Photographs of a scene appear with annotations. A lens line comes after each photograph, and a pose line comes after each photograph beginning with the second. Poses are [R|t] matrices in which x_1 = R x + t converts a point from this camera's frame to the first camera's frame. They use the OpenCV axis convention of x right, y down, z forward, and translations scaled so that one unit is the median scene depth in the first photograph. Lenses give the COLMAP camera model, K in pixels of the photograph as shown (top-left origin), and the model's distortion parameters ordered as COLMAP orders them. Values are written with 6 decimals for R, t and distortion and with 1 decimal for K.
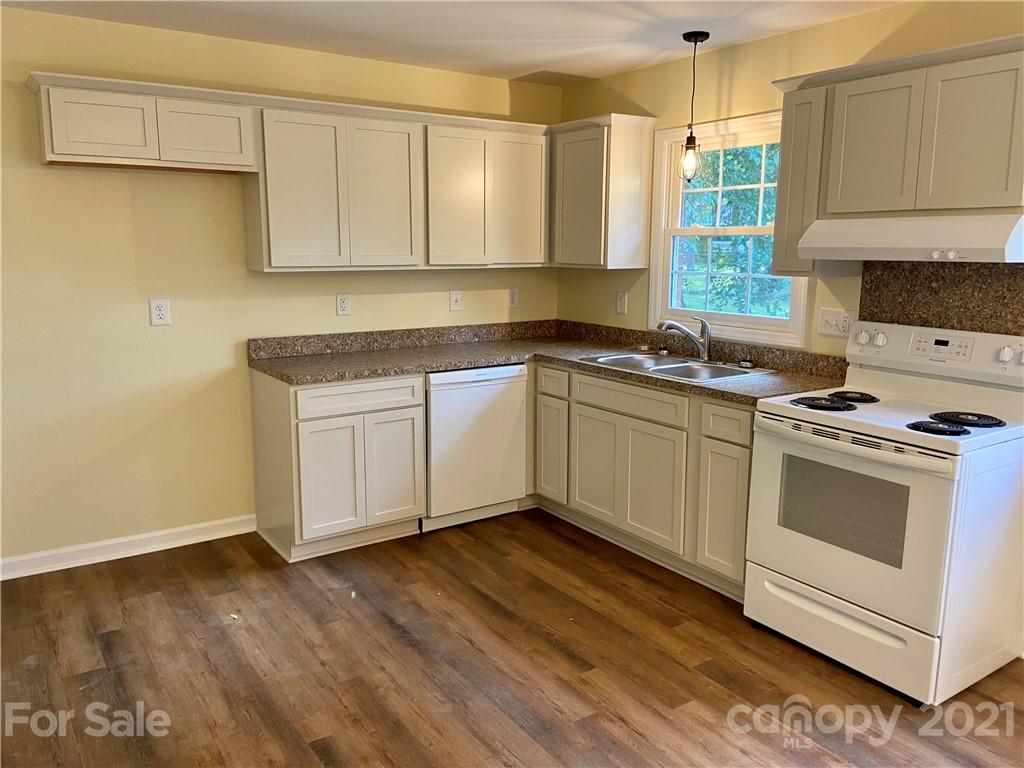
lens RADIAL K [[815.3, 0, 520.5], [0, 815.3, 376.4], [0, 0, 1]] dist [0.067081, -0.033547]
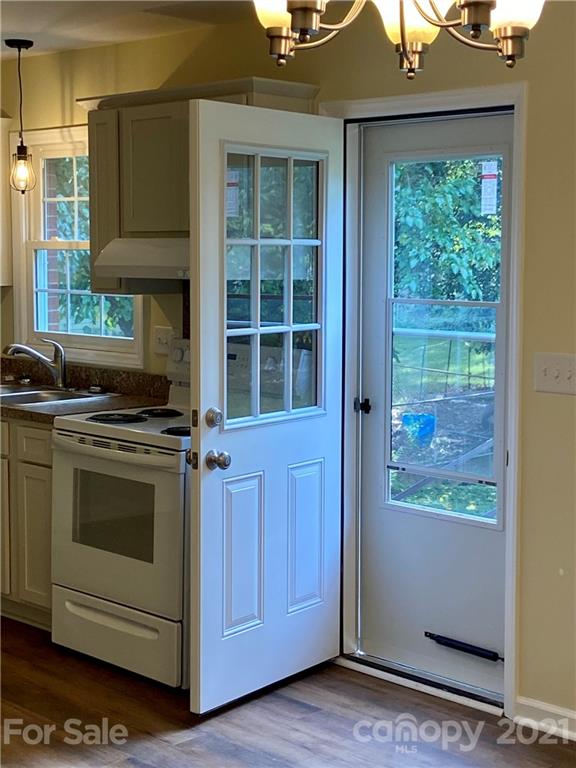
lens RADIAL K [[1326.4, 0, 306.4], [0, 1326.4, 363.8], [0, 0, 1]] dist [0.105344, 0.000000]
pose [[0.981943, -0.020223, 0.188092, 0.244981], [0.033982, 0.996953, -0.070216, 0.074856], [-0.186099, 0.075340, 0.979638, -0.548548]]
